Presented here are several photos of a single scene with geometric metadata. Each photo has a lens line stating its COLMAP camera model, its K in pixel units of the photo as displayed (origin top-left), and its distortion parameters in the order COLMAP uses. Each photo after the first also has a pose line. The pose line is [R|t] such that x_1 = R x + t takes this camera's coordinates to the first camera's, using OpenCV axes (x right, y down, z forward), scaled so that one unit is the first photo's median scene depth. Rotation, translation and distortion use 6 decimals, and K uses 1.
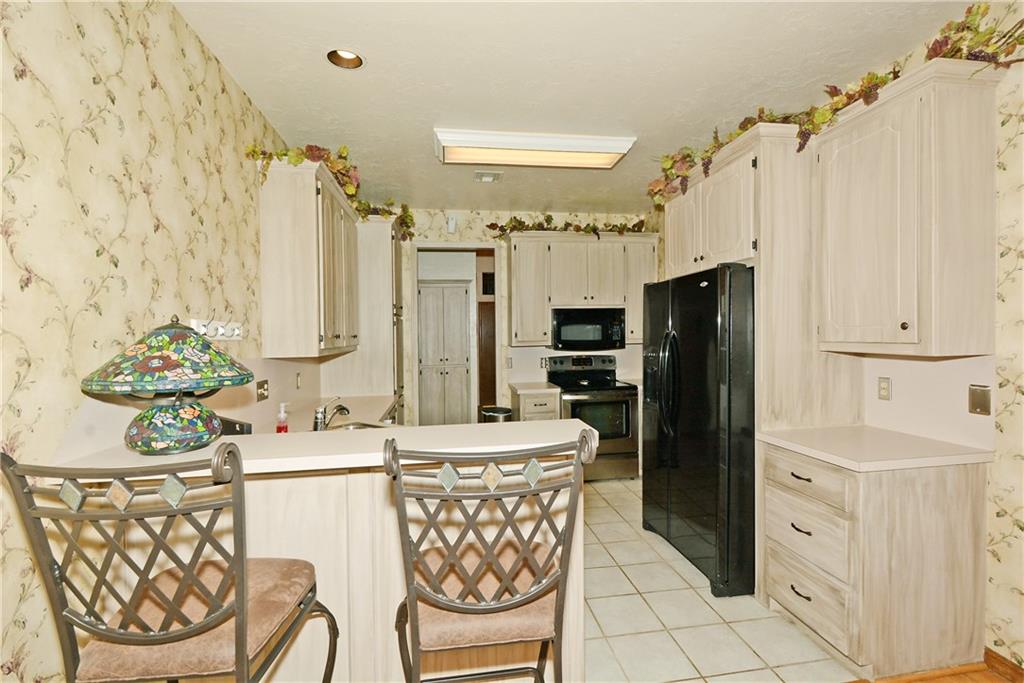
lens RADIAL K [[456.5, 0, 508.9], [0, 456.5, 345.0], [0, 0, 1]] dist [0.001502, -0.003469]
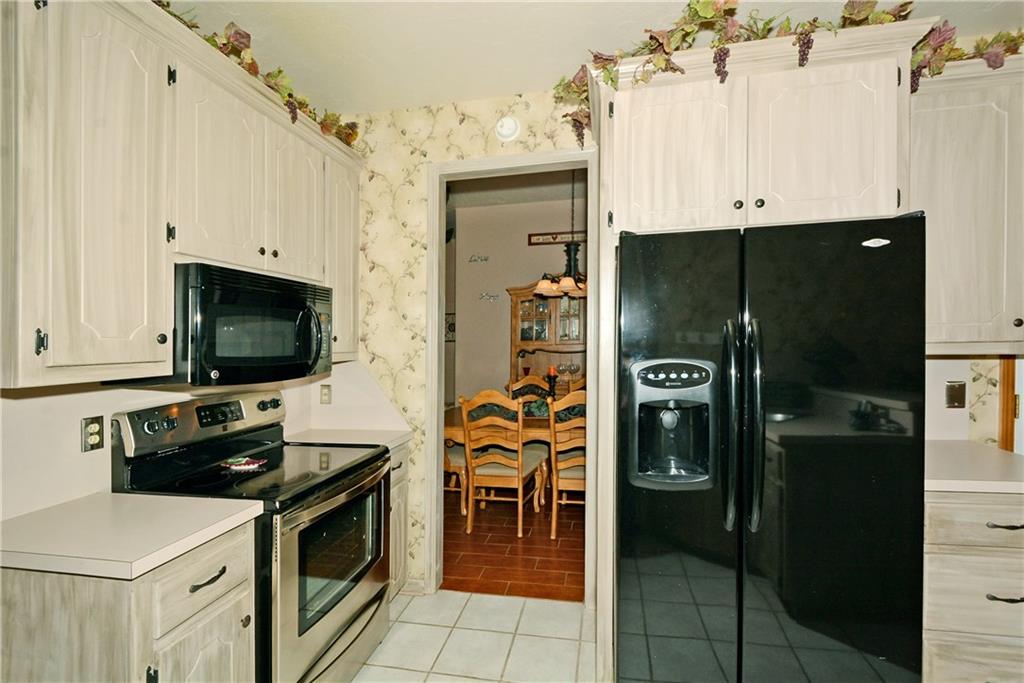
lens RADIAL K [[456.5, 0, 513.1], [0, 456.5, 348.7], [0, 0, 1]] dist [0.001502, -0.003469]
pose [[0.333721, 0.000094, 0.942672, -0.137088], [0.035784, 0.999278, -0.012768, -0.005208], [-0.941993, 0.037994, 0.333477, 0.671606]]
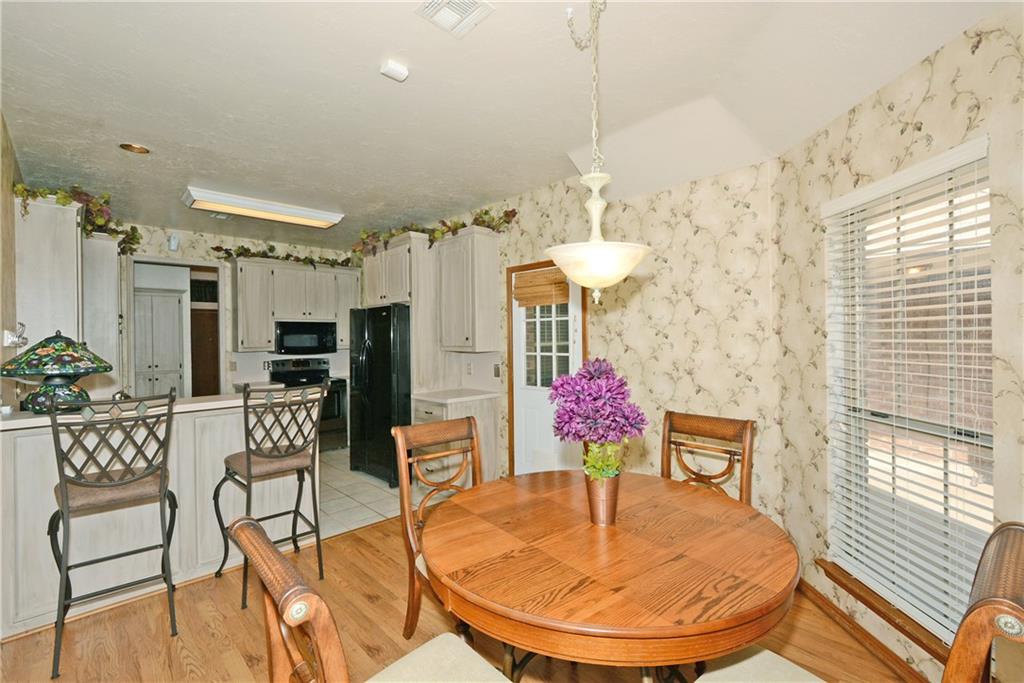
lens RADIAL K [[456.5, 0, 509.9], [0, 456.5, 345.5], [0, 0, 1]] dist [0.001502, -0.003469]
pose [[0.814722, -0.002348, 0.579847, -0.107439], [0.011520, 0.999860, -0.012138, 0.008931], [-0.579737, 0.016569, 0.814635, -0.386701]]
